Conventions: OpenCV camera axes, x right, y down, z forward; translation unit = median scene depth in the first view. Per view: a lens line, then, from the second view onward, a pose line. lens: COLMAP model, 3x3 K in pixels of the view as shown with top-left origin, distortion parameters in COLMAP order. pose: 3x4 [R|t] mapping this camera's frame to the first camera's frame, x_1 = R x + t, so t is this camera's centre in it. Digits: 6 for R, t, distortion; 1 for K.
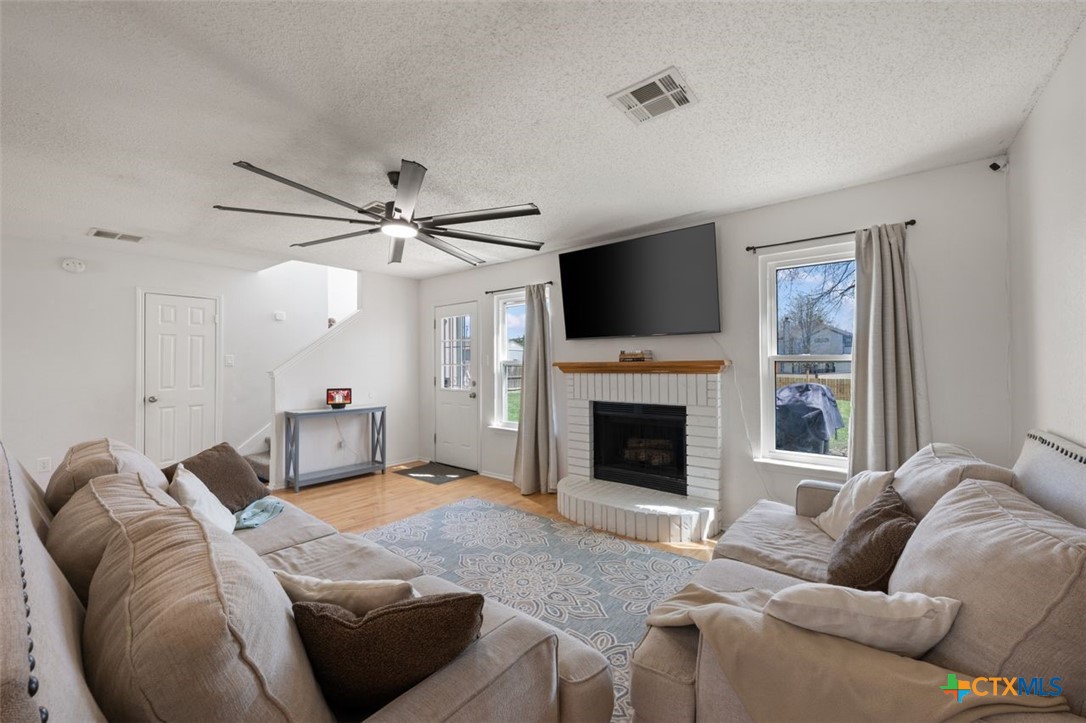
lens RADIAL K [[430.0, 0, 542.7], [0, 430.0, 362.3], [0, 0, 1]] dist [-0.000388, -0.000322]
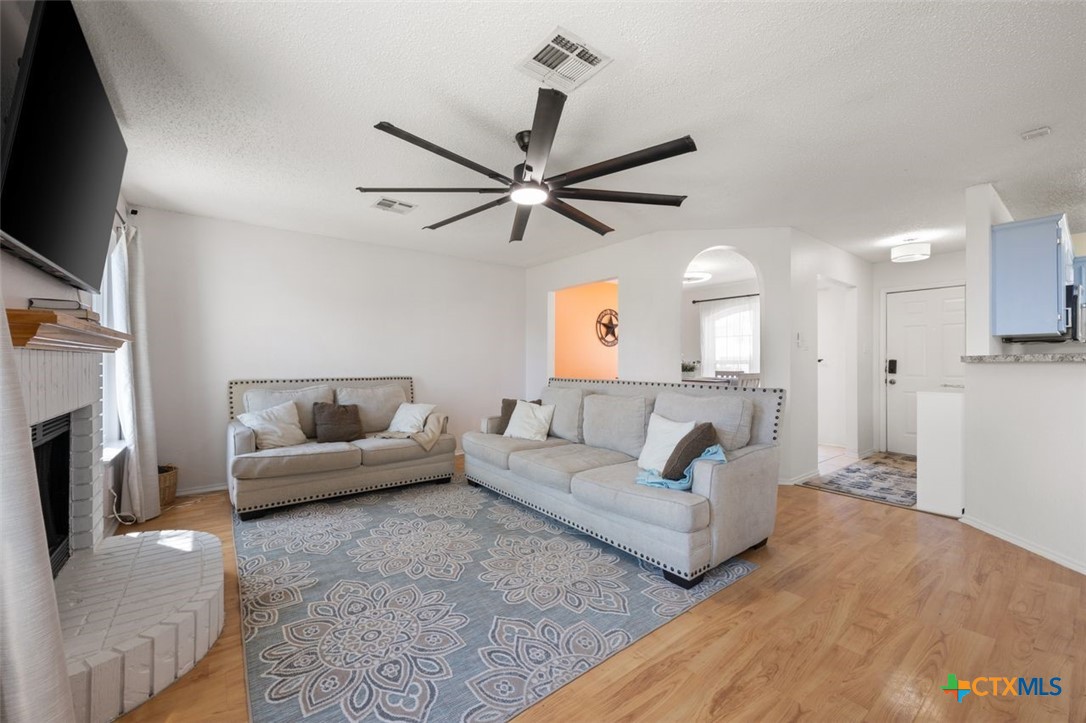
lens RADIAL K [[424.8, 0, 540.1], [0, 424.8, 357.6], [0, 0, 1]] dist [0.001291, 0.000035]
pose [[-0.968448, -0.000615, 0.249215, -0.424426], [-0.004508, 0.999877, -0.015053, 0.035407], [-0.249175, -0.015702, -0.968331, 1.357969]]
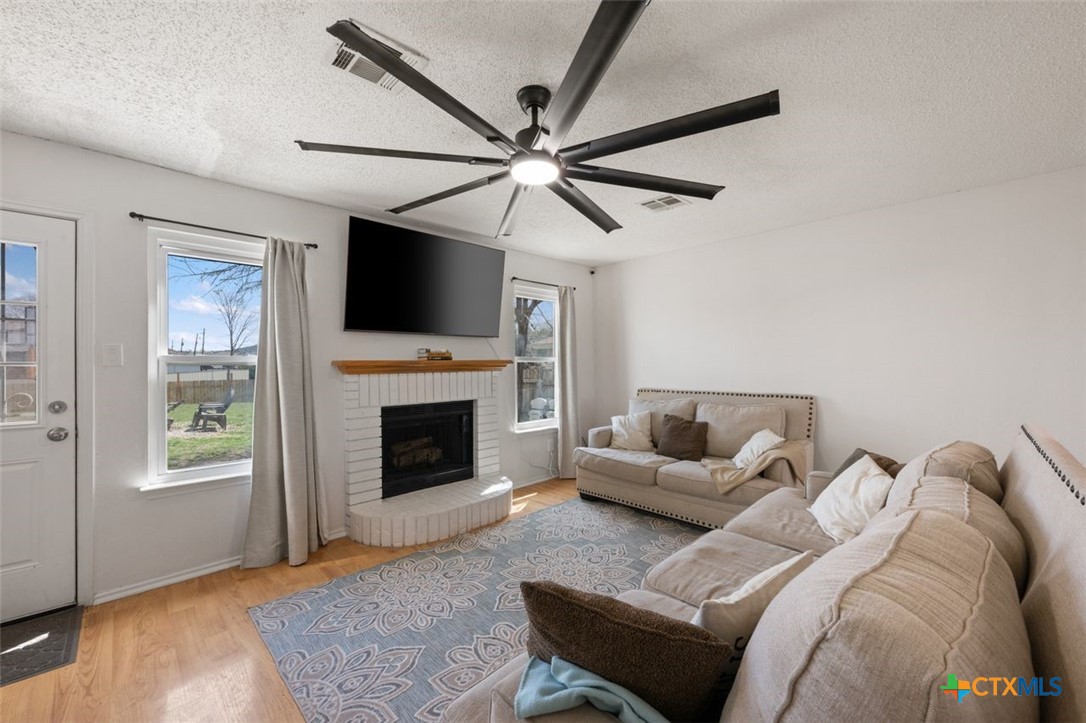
lens RADIAL K [[430.0, 0, 542.7], [0, 430.0, 362.3], [0, 0, 1]] dist [-0.000388, -0.000322]
pose [[0.119616, 0.003669, 0.992813, -0.743692], [-0.002385, 0.999991, -0.003408, 0.005717], [-0.992817, -0.001960, 0.119624, 0.646895]]
